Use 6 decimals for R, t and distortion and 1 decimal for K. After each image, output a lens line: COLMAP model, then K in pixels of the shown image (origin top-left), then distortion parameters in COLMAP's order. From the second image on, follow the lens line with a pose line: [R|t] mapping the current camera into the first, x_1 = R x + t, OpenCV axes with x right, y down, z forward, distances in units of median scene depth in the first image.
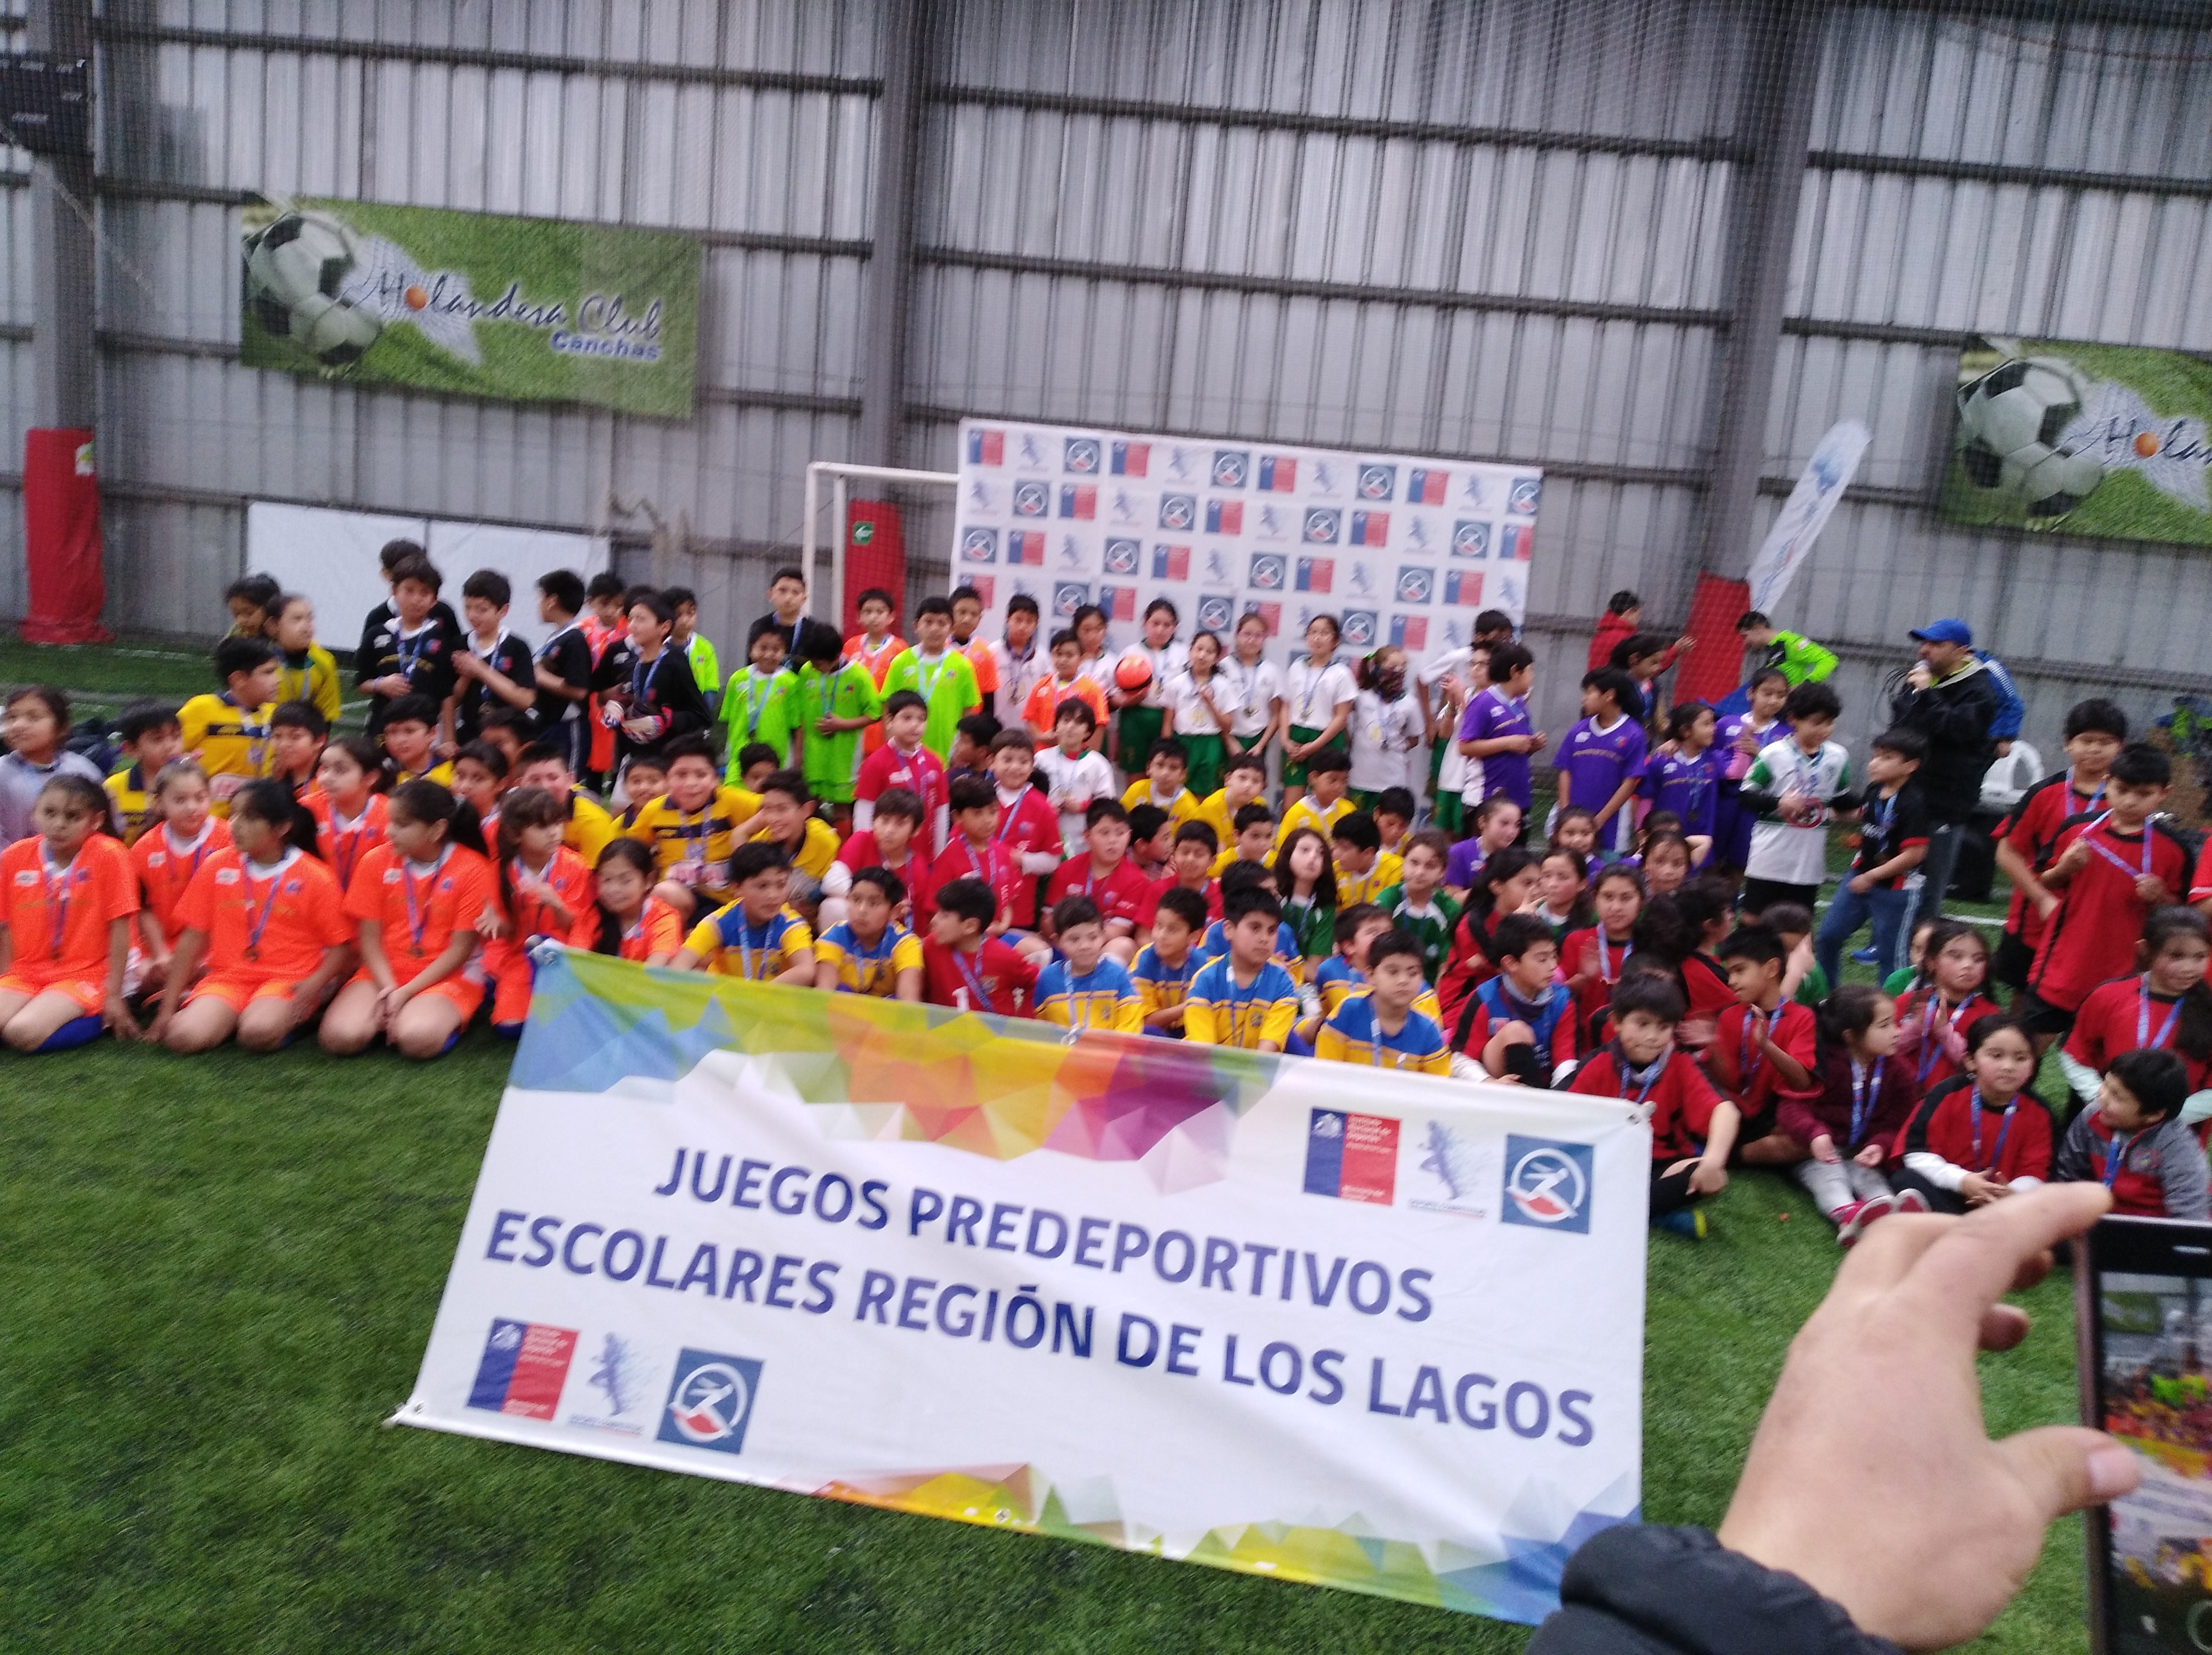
lens RADIAL K [[1758.7, 0, 1106.0], [0, 1758.7, 827.5], [0, 0, 1]] dist [-0.003720, -0.004234]
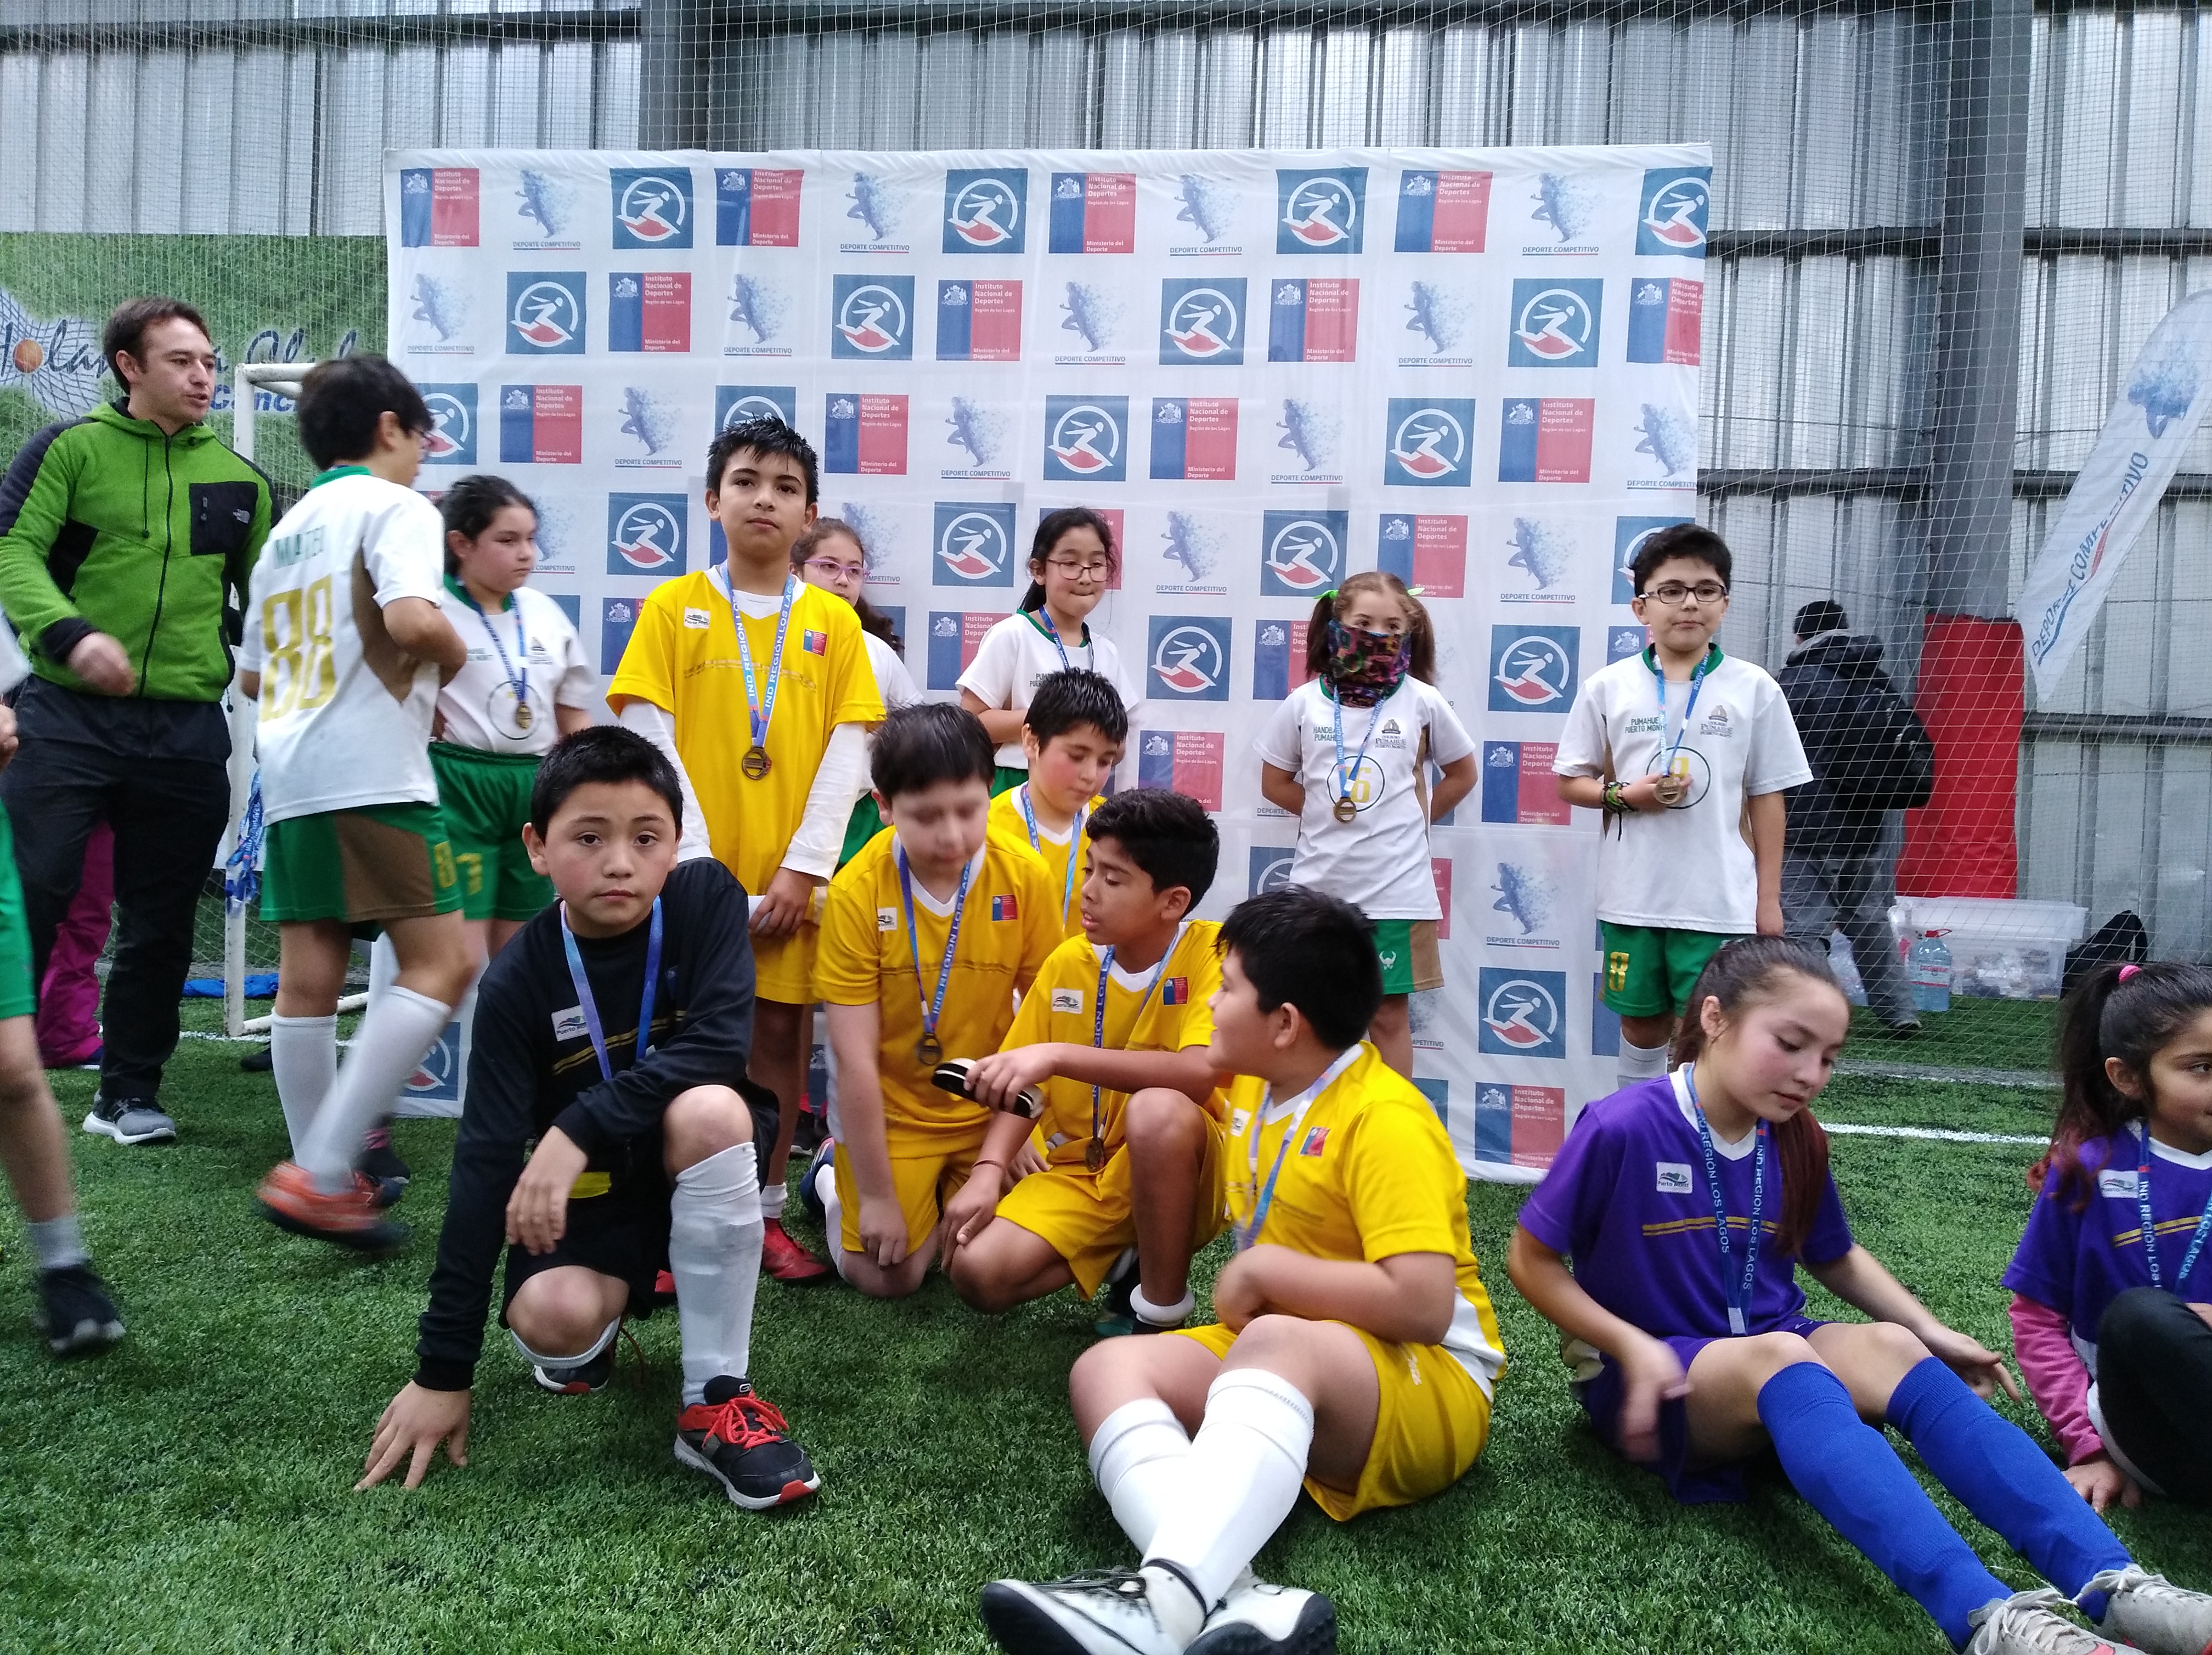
lens RADIAL K [[1758.7, 0, 1106.0], [0, 1758.7, 827.5], [0, 0, 1]] dist [-0.003720, -0.004234]
pose [[0.998154, -0.042643, -0.043253, 0.071749], [0.035930, 0.988693, -0.145589, 0.007295], [0.048972, 0.143766, 0.988399, 0.378852]]
